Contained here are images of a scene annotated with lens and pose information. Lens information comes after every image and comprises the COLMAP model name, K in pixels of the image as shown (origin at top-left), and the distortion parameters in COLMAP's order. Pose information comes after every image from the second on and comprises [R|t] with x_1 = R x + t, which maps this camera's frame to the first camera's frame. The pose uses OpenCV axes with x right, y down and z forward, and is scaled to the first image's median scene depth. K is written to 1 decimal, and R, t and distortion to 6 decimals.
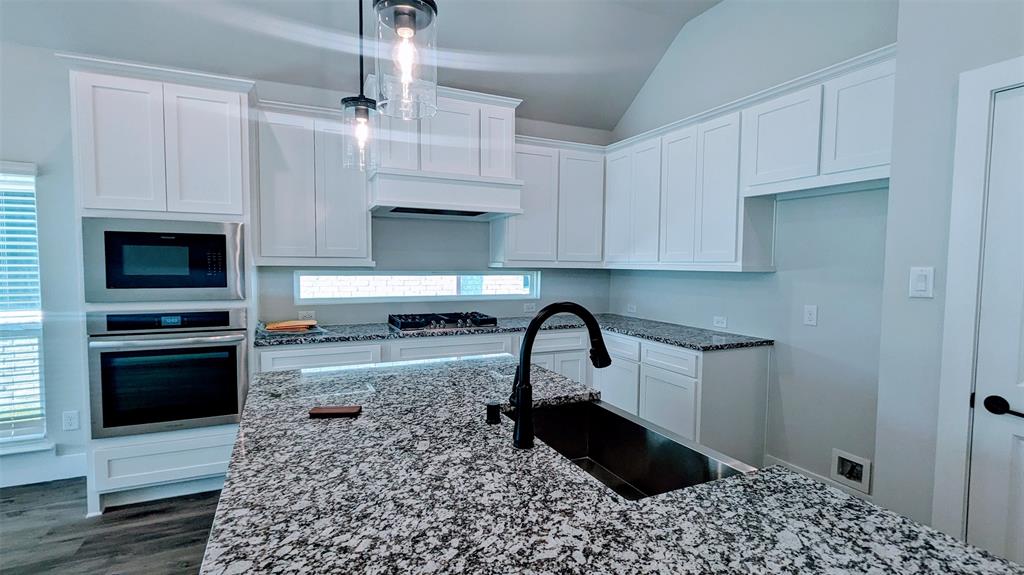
lens RADIAL K [[482.8, 0, 511.3], [0, 482.8, 291.3], [0, 0, 1]] dist [0.000786, 0.000177]
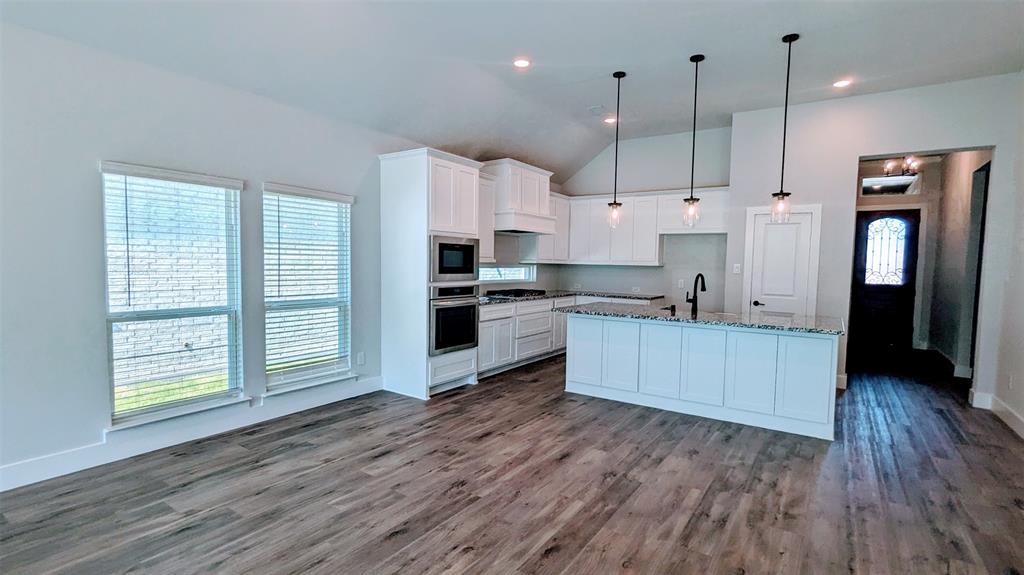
lens RADIAL K [[482.8, 0, 511.3], [0, 482.8, 291.3], [0, 0, 1]] dist [0.000786, 0.000177]
pose [[0.854501, -0.024393, 0.518876, -1.385161], [0.018649, 0.999693, 0.016285, 0.032160], [-0.519114, -0.004238, 0.854694, -0.642170]]
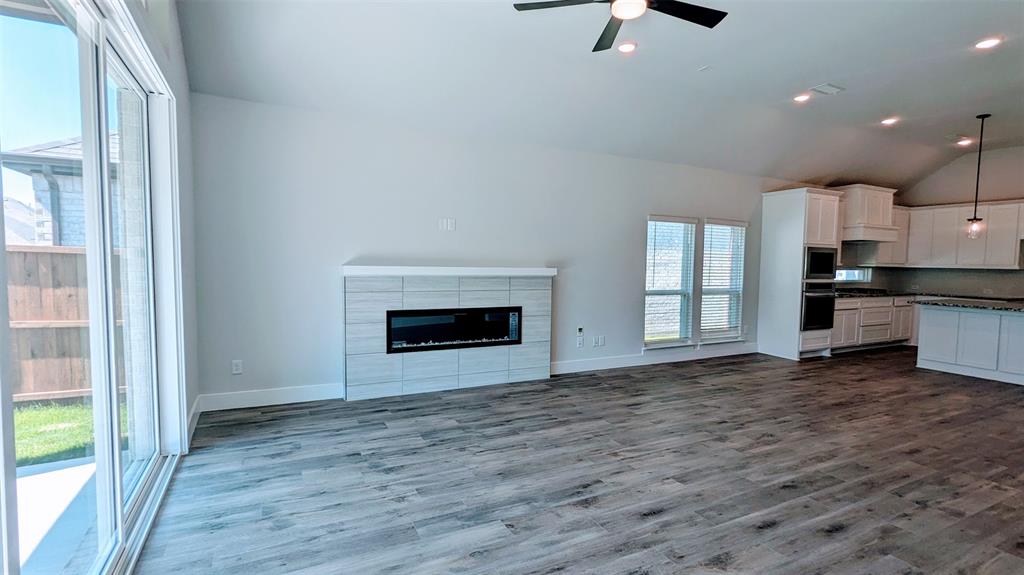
lens RADIAL K [[482.8, 0, 511.3], [0, 482.8, 291.3], [0, 0, 1]] dist [0.000786, 0.000177]
pose [[0.998915, 0.006097, 0.046161, -2.310118], [-0.006428, 0.999955, 0.007033, 0.073882], [-0.046116, -0.007322, 0.998909, -1.402047]]
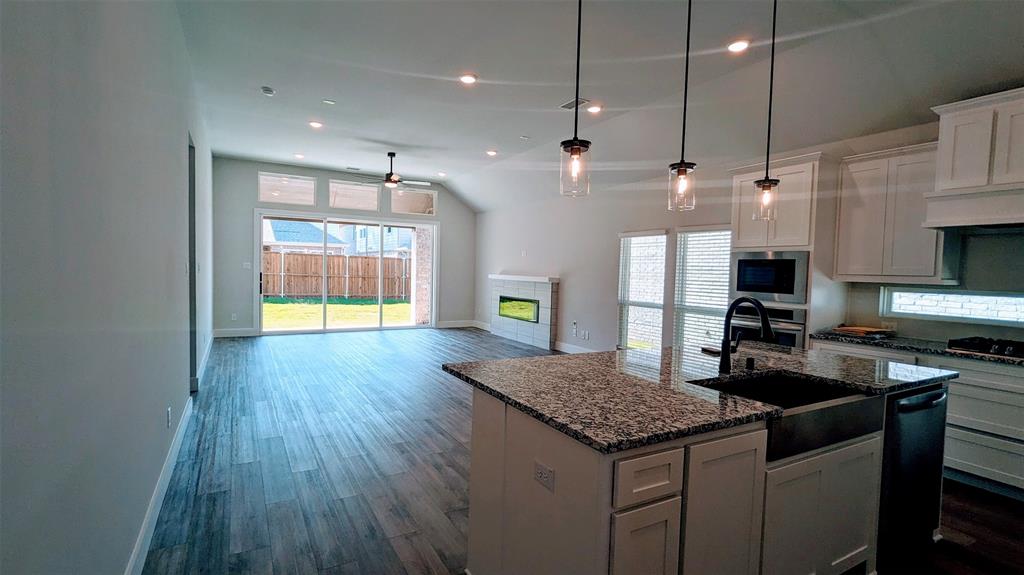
lens RADIAL K [[482.8, 0, 511.3], [0, 482.8, 291.3], [0, 0, 1]] dist [0.000786, 0.000177]
pose [[0.084857, 0.038524, -0.995648, 0.795056], [-0.083721, 0.995994, 0.031402, 0.008283], [0.992870, 0.080692, 0.087743, 0.000676]]
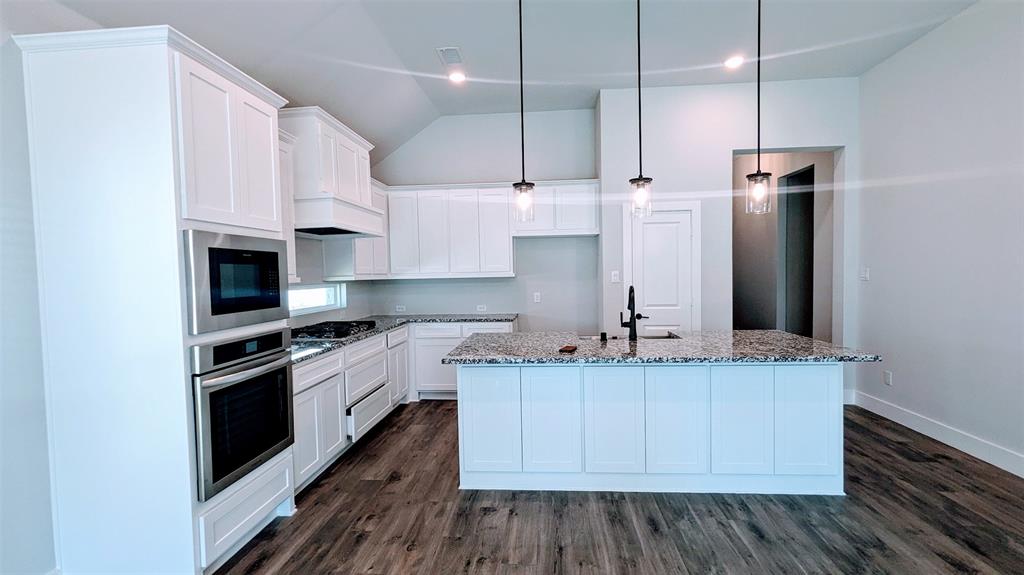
lens RADIAL K [[482.8, 0, 511.3], [0, 482.8, 291.3], [0, 0, 1]] dist [0.000786, 0.000177]
pose [[0.489753, -0.053073, 0.870244, -1.164336], [0.074873, 0.997018, 0.018667, -0.021654], [-0.868640, 0.056016, 0.492267, 0.116883]]
